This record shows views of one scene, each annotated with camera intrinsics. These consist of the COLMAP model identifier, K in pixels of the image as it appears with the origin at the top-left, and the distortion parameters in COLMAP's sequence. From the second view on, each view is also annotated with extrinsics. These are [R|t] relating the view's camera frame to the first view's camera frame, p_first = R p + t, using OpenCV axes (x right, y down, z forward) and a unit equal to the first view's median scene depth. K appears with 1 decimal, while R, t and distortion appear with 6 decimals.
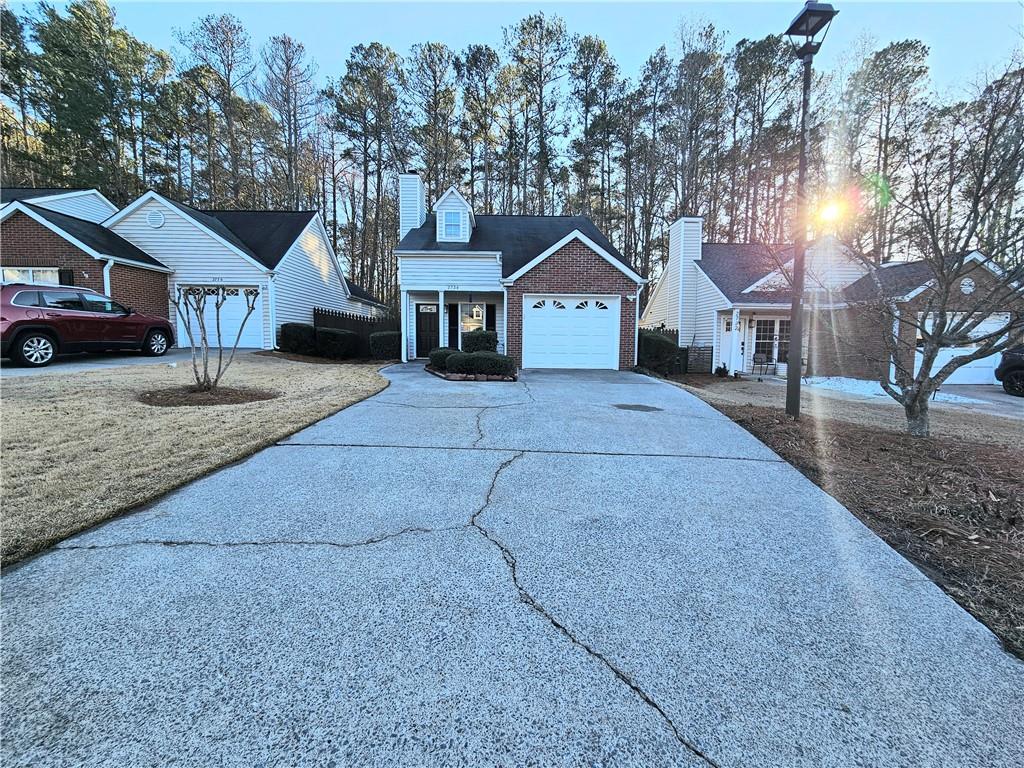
lens RADIAL K [[421.8, 0, 511.0], [0, 421.8, 373.7], [0, 0, 1]] dist [-0.000131, 0.000103]
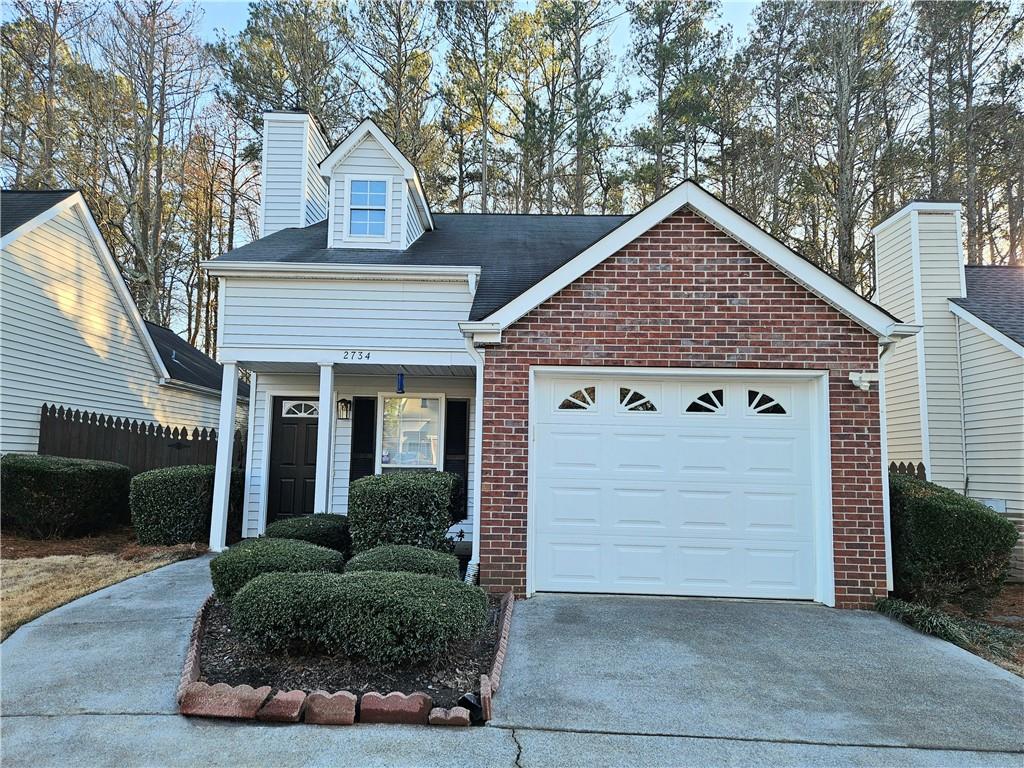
lens RADIAL K [[675.7, 0, 512.0], [0, 675.7, 384.0], [0, 0, 1]] dist [0.008504, 0.001323]
pose [[0.999543, 0.008706, -0.028959, 0.021630], [-0.014233, 0.980394, -0.196535, -0.051661], [0.026680, 0.196857, 0.980069, 0.353455]]
